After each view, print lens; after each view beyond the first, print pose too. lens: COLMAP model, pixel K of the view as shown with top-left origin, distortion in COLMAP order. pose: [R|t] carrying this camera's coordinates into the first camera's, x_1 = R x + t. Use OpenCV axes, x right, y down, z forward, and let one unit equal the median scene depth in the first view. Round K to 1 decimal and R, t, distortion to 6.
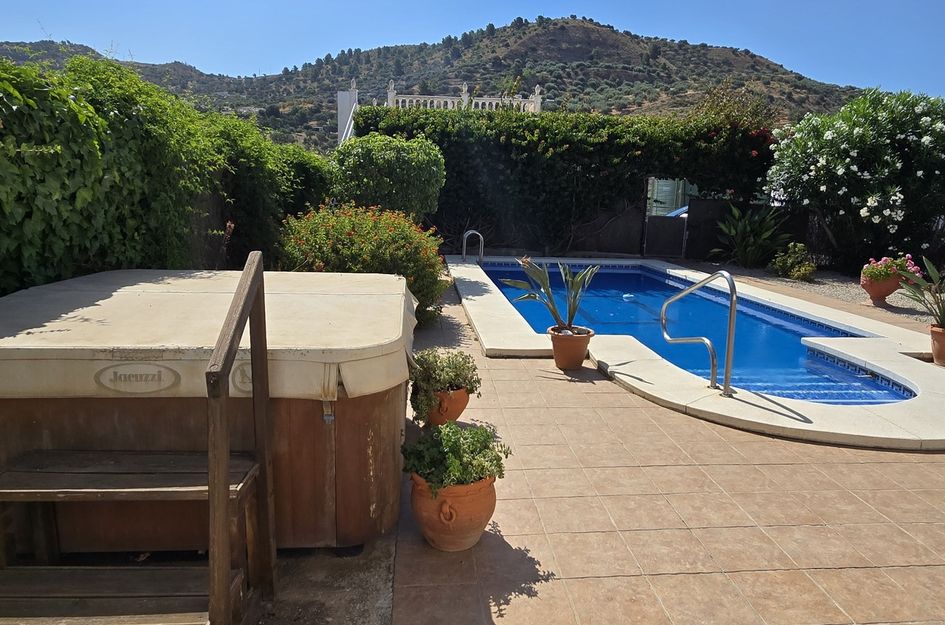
lens RADIAL K [[582.2, 0, 466.5], [0, 582.2, 317.0], [0, 0, 1]] dist [0.006704, -0.007168]
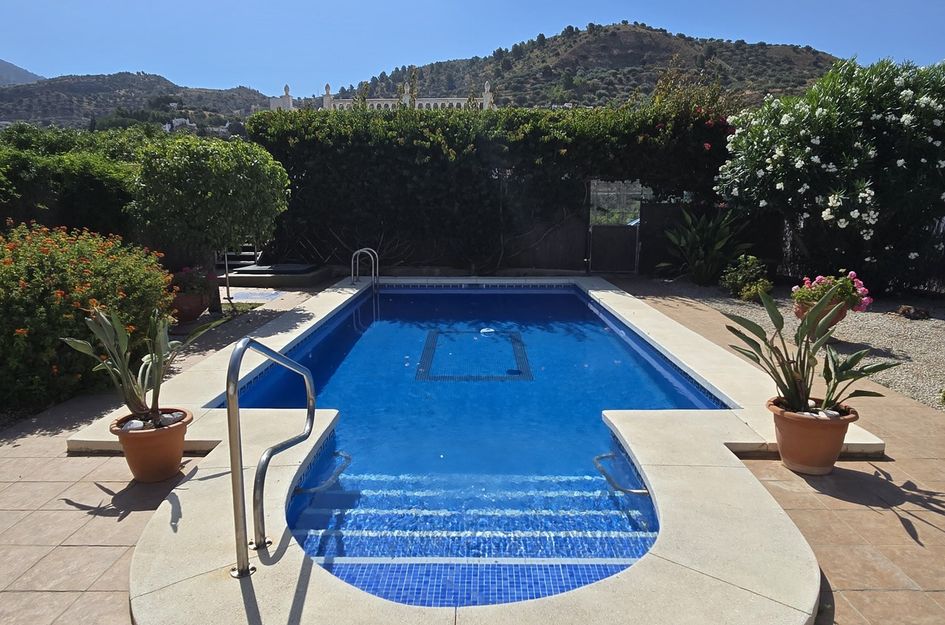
lens RADIAL K [[582.2, 0, 473.9], [0, 582.2, 317.6], [0, 0, 1]] dist [0.006704, -0.007168]
pose [[0.996526, -0.013663, -0.082158, 0.224708], [0.012269, 0.999773, -0.017443, -0.027853], [0.082378, 0.016374, 0.996467, 0.151665]]
